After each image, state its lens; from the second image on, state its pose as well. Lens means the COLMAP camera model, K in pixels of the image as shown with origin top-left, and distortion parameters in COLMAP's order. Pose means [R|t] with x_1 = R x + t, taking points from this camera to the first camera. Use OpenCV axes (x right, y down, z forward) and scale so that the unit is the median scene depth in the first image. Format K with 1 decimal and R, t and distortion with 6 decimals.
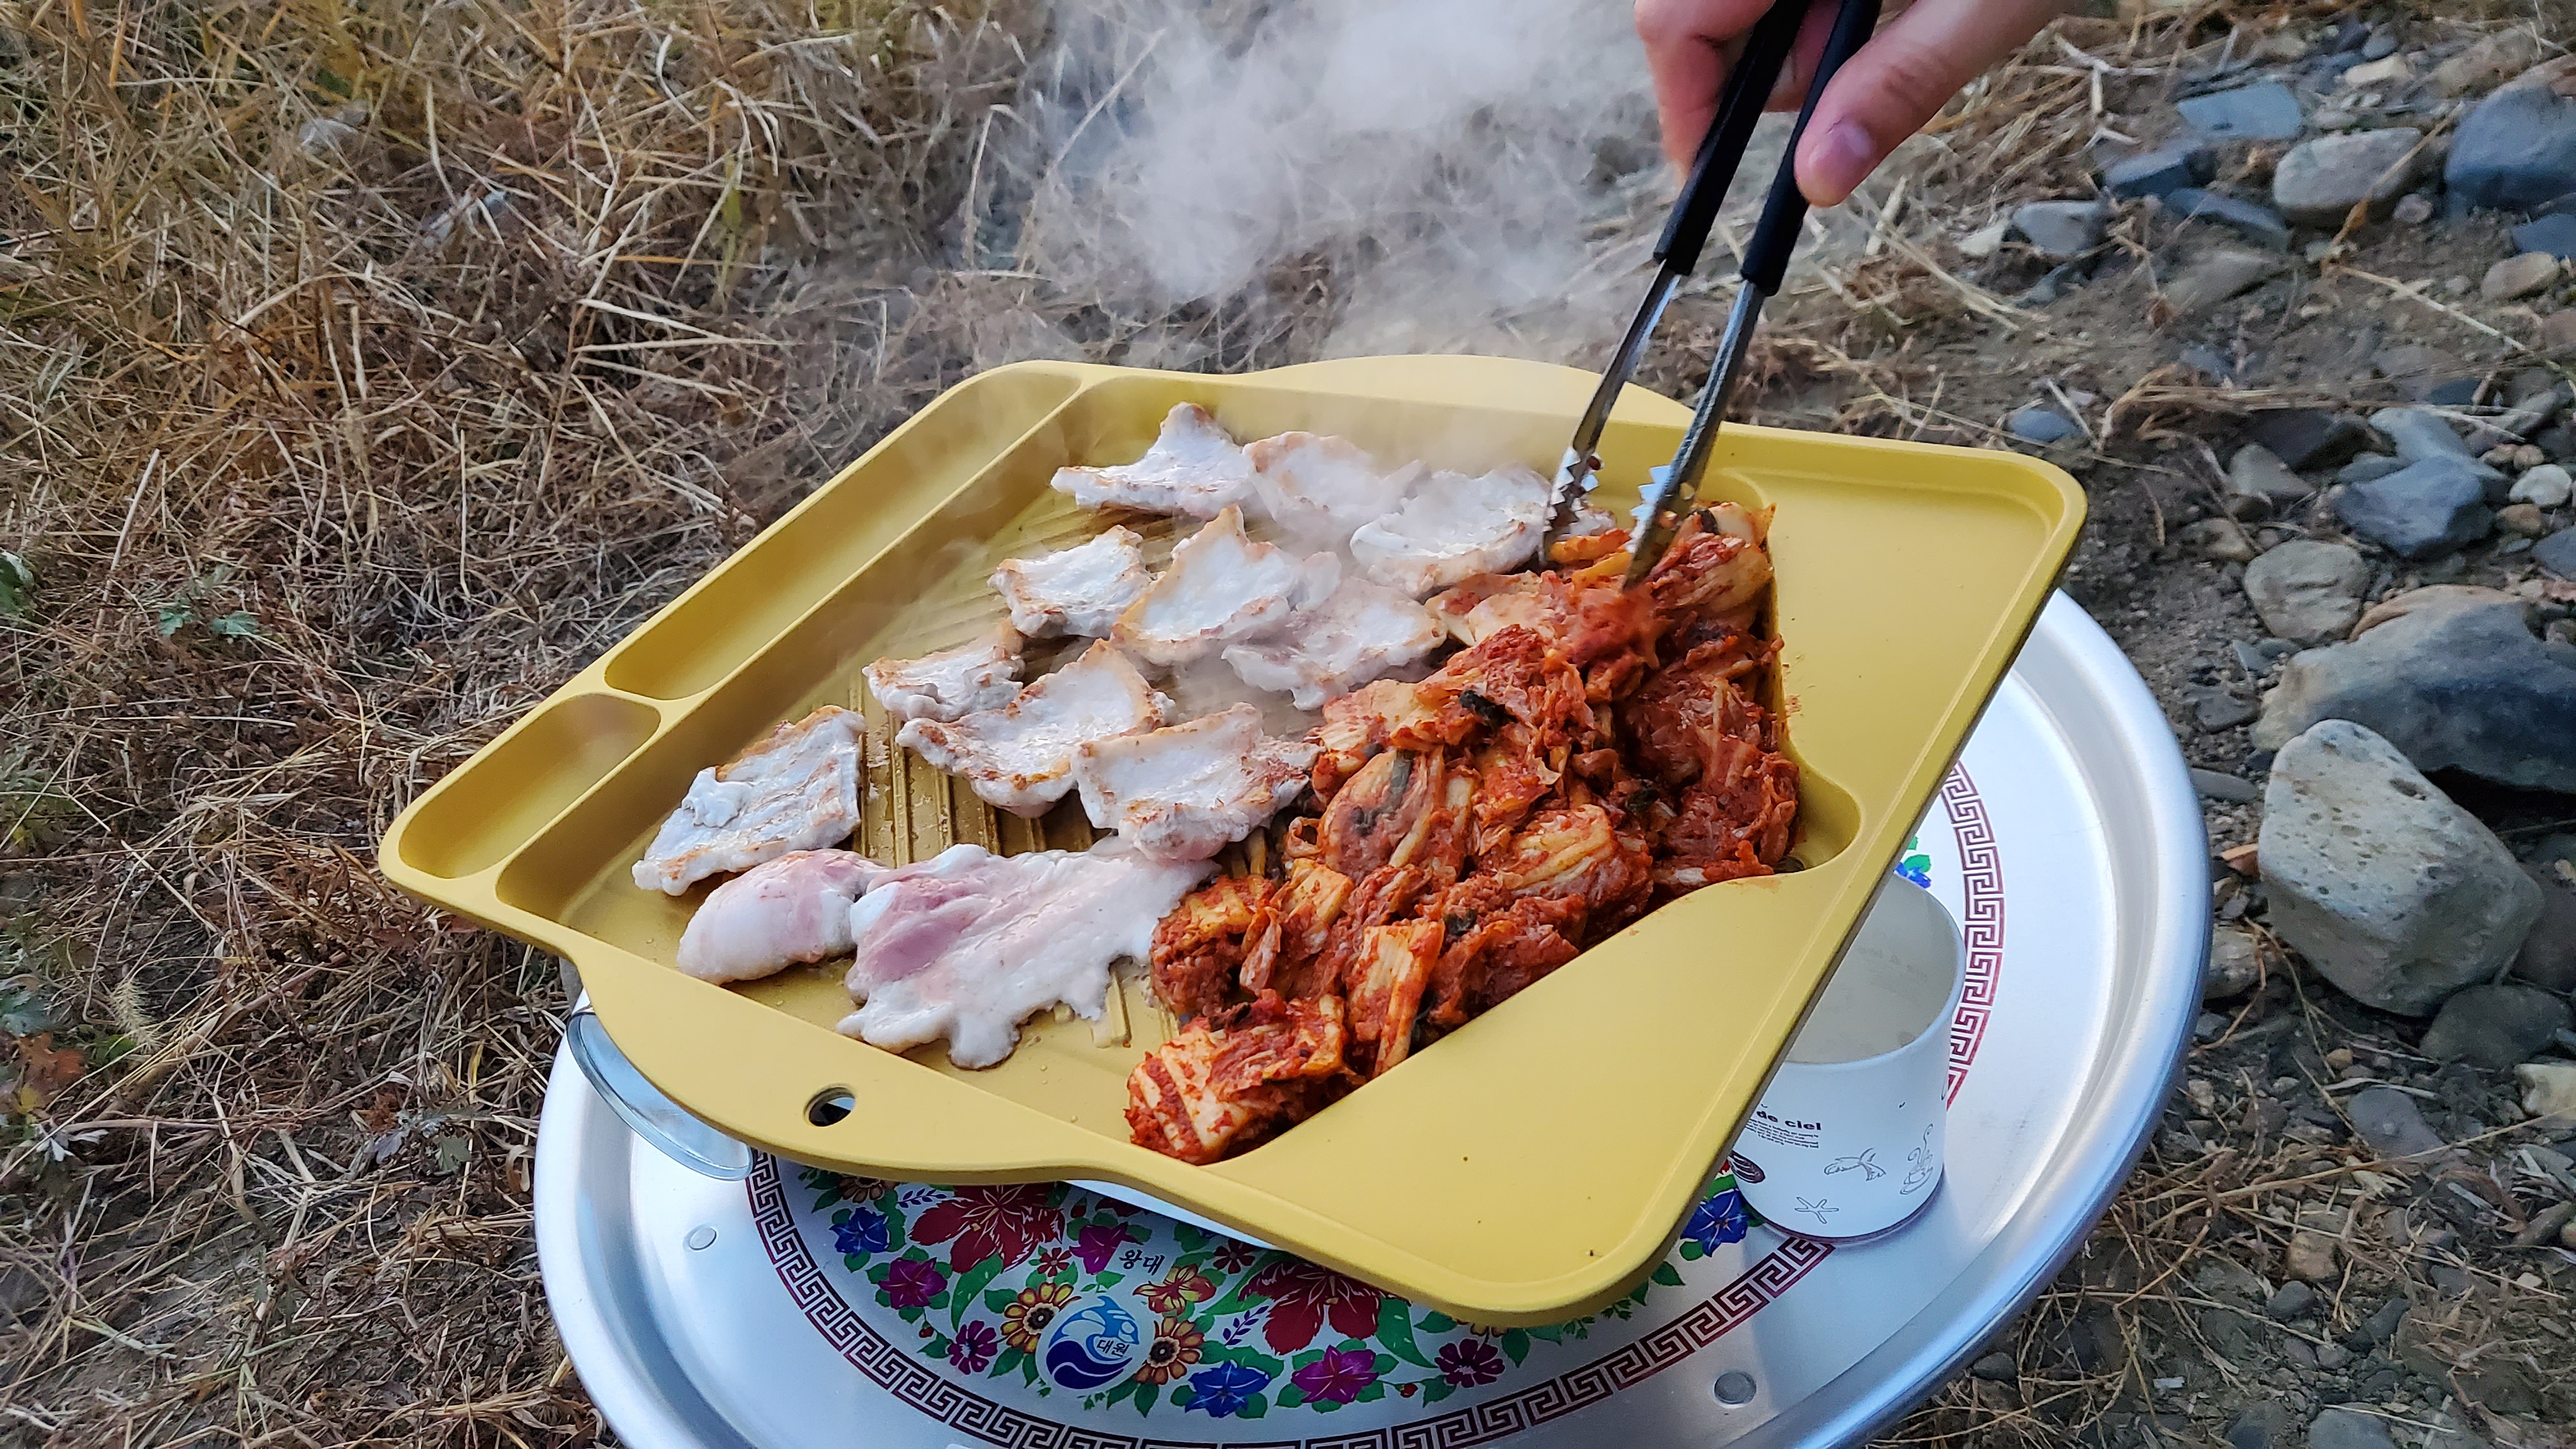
lens RADIAL K [[2069.3, 0, 1275.2], [0, 2069.3, 720.3], [0, 0, 1]] dist [0.001921, 0.019545]
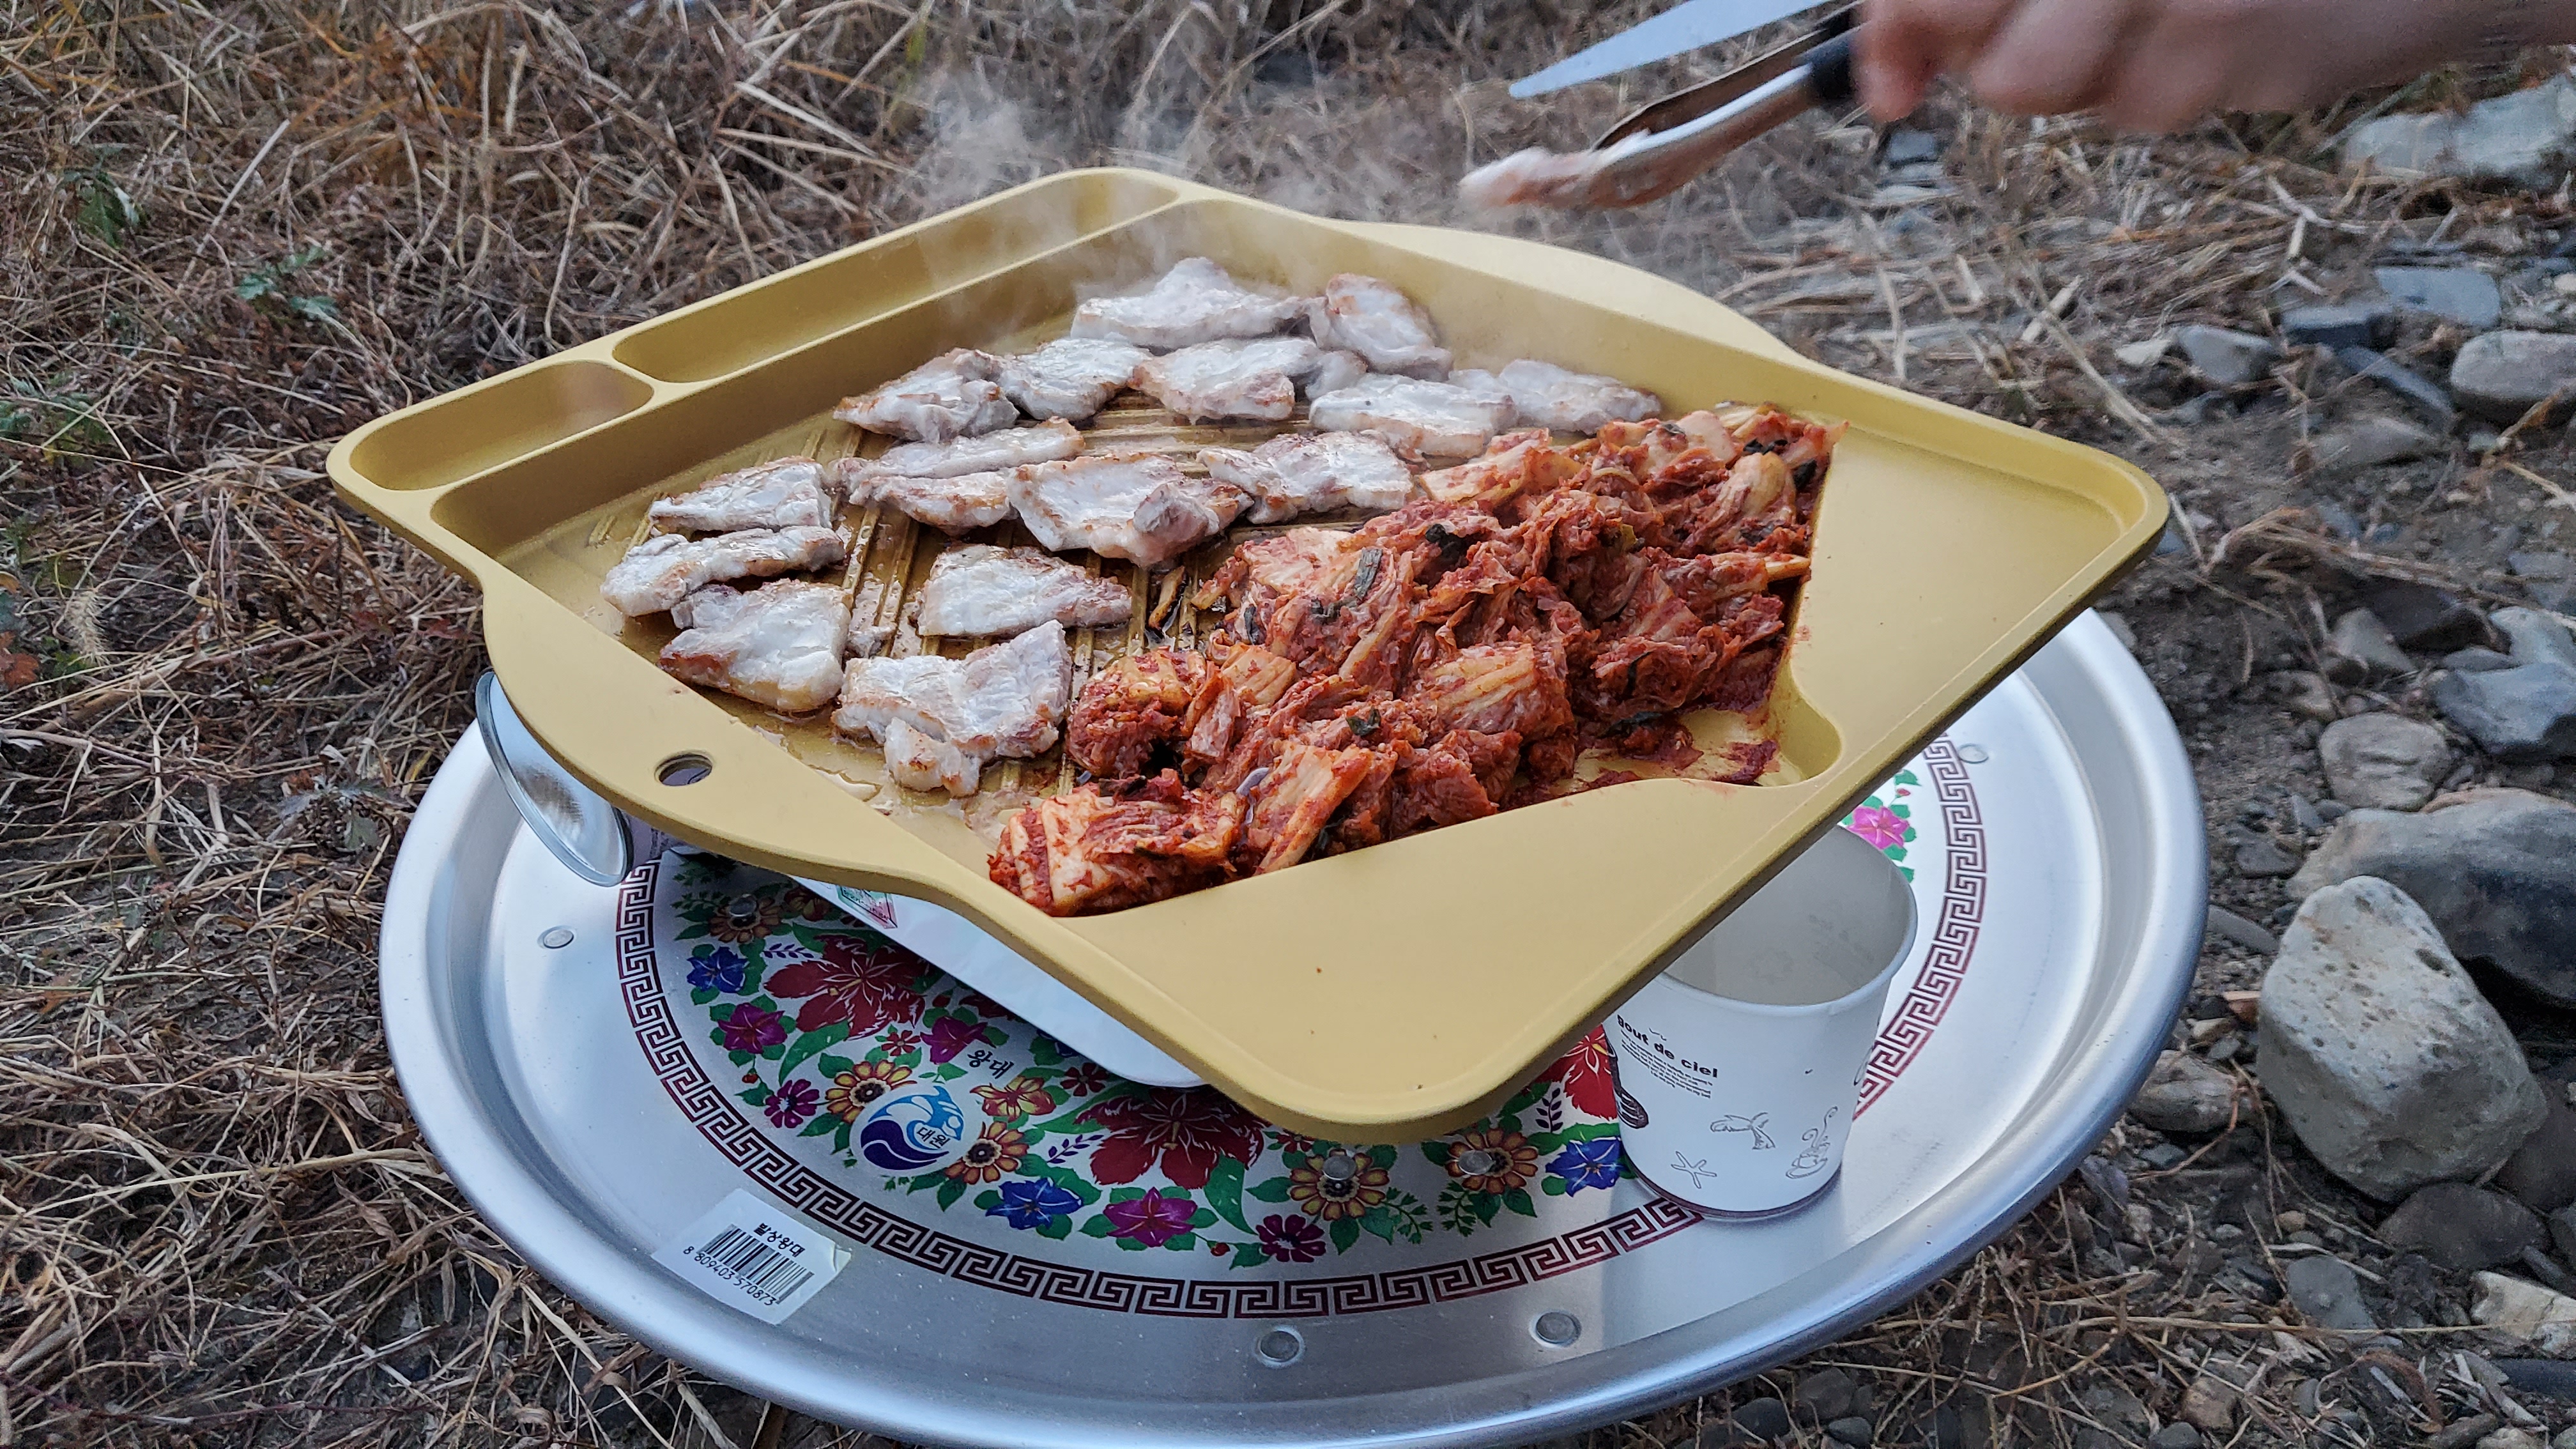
lens RADIAL K [[2069.3, 0, 1289.4], [0, 2069.3, 725.0], [0, 0, 1]] dist [0.001921, 0.019545]
pose [[0.968151, 0.249117, -0.024973, 0.037823], [-0.249238, 0.968441, -0.001790, 0.057018], [0.023739, 0.007957, 0.999687, 0.043306]]
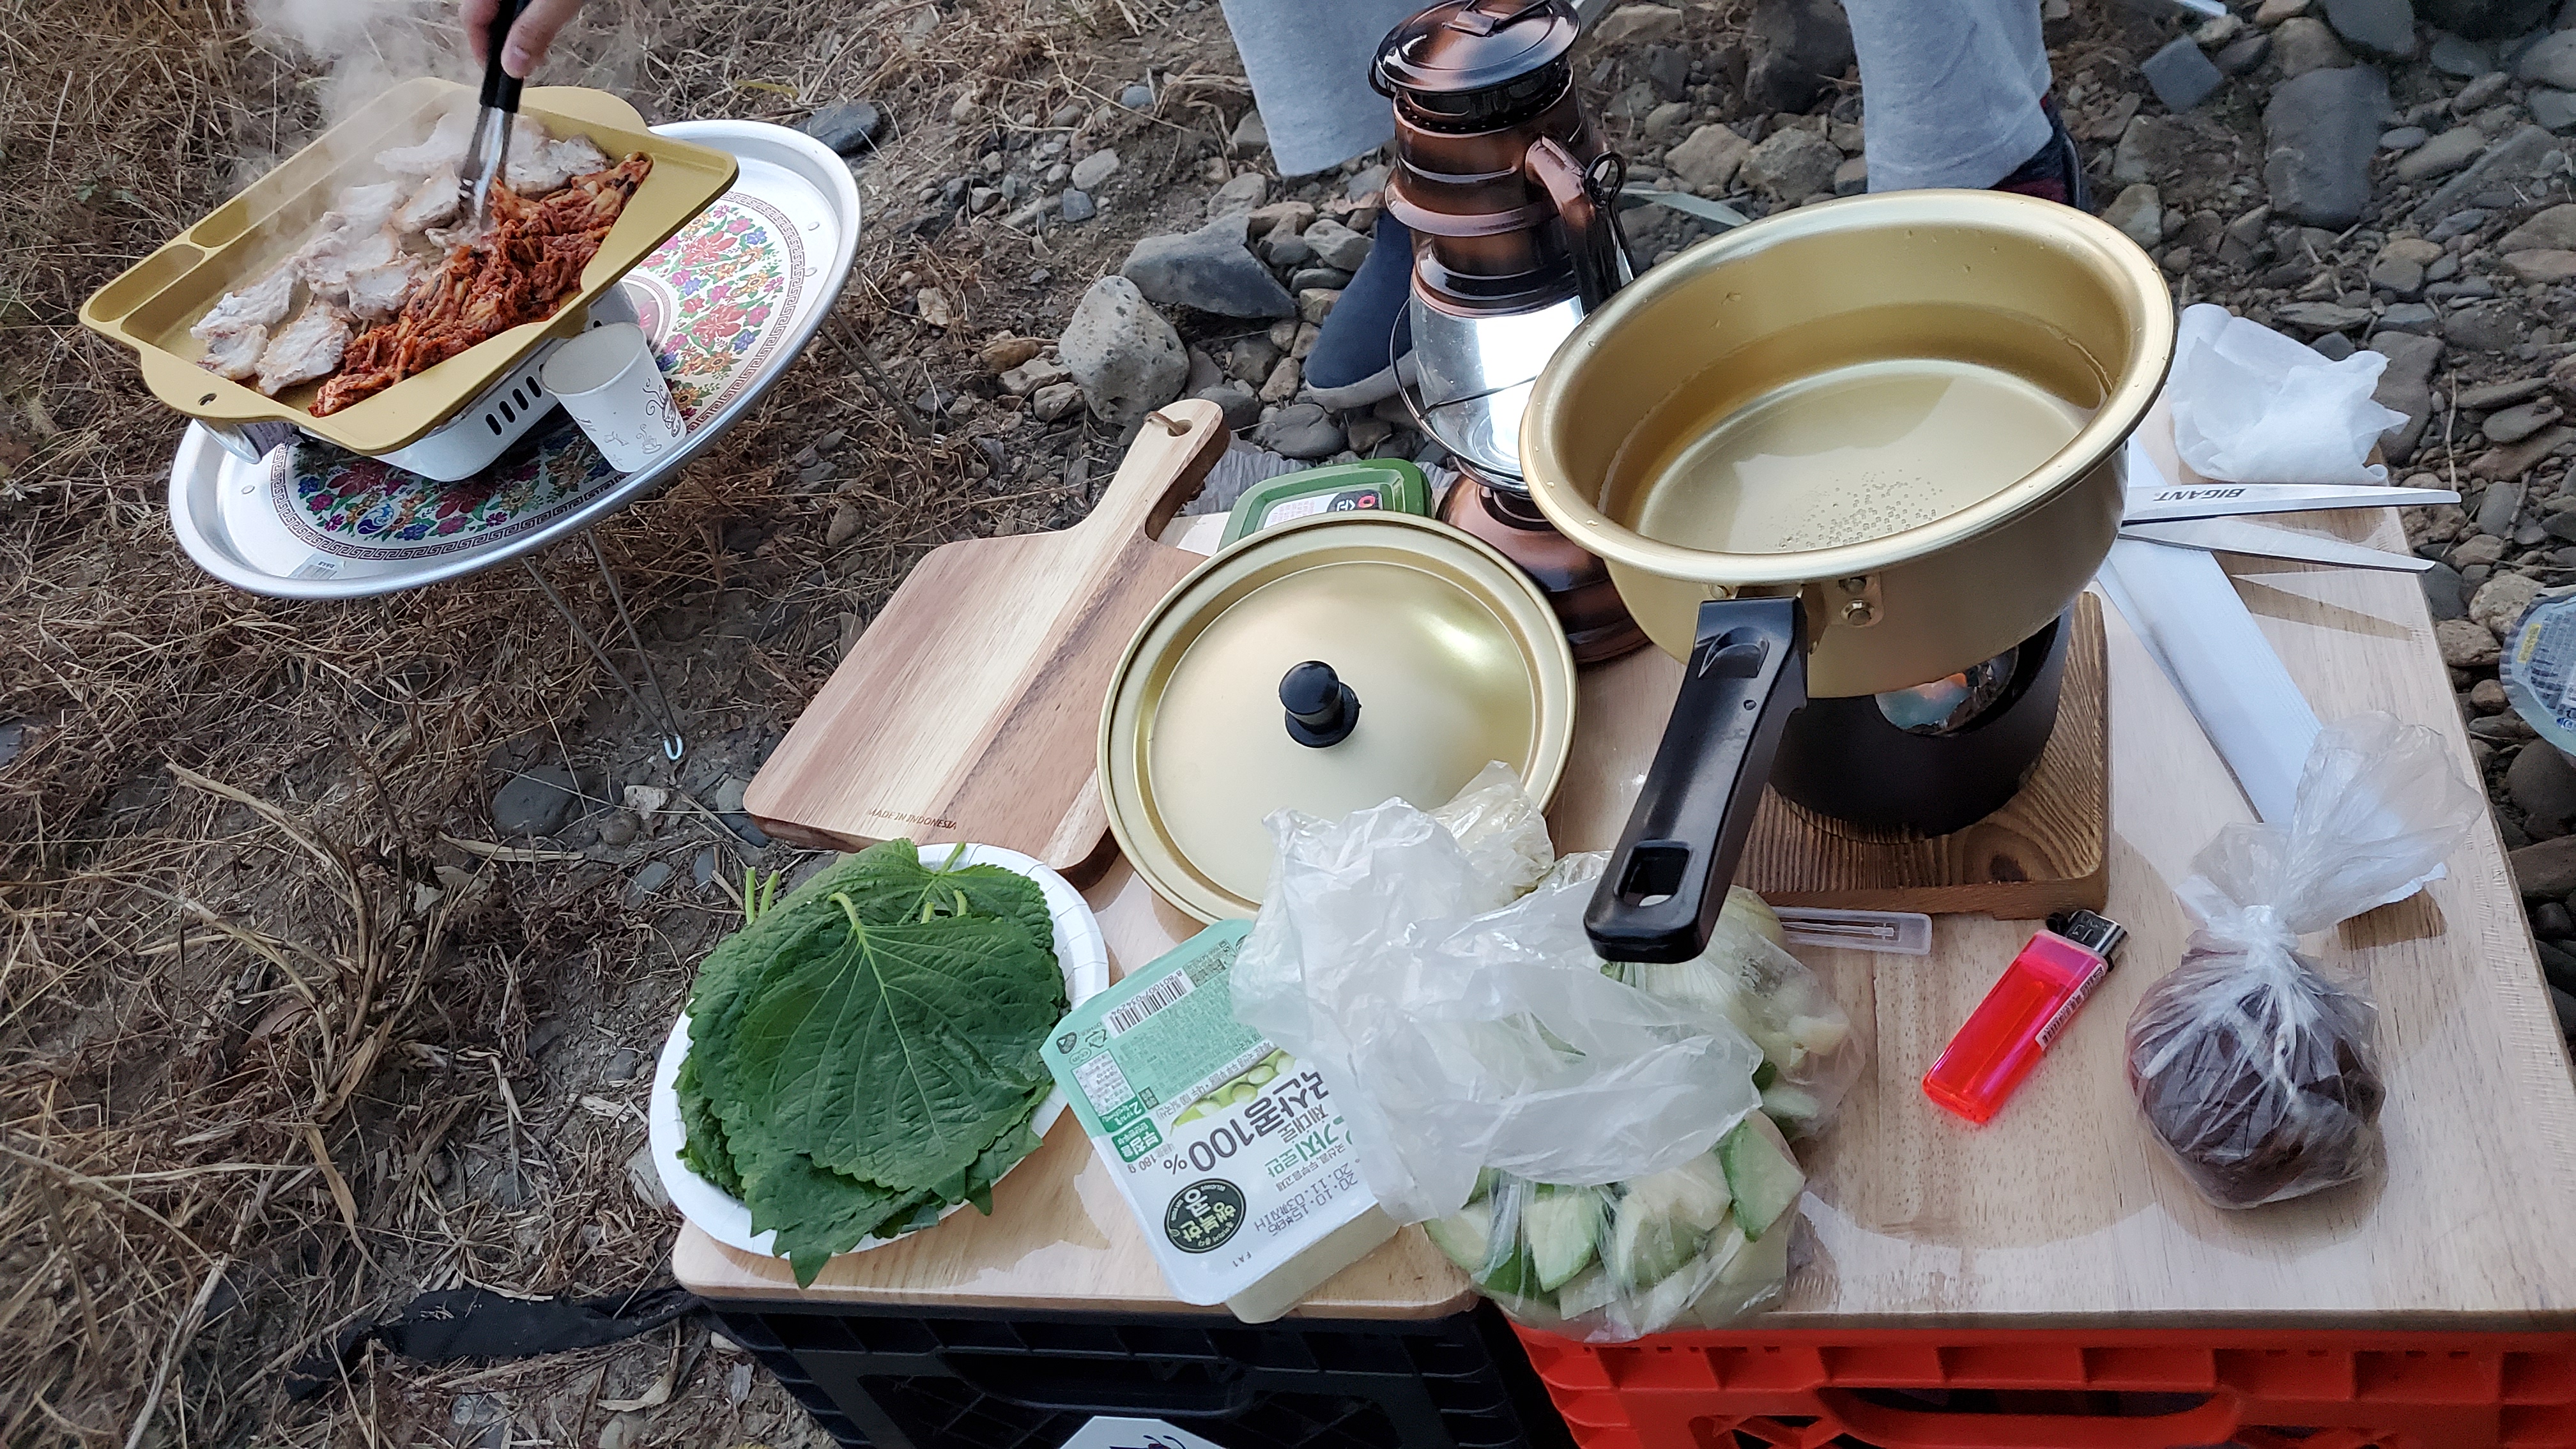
lens RADIAL K [[2069.3, 0, 1288.2], [0, 2069.3, 727.3], [0, 0, 1]] dist [0.001921, 0.019545]
pose [[0.998865, 0.027520, -0.038888, 0.755039], [-0.018863, 0.978027, 0.207621, 0.007925], [0.043747, -0.206652, 0.977436, -0.969273]]
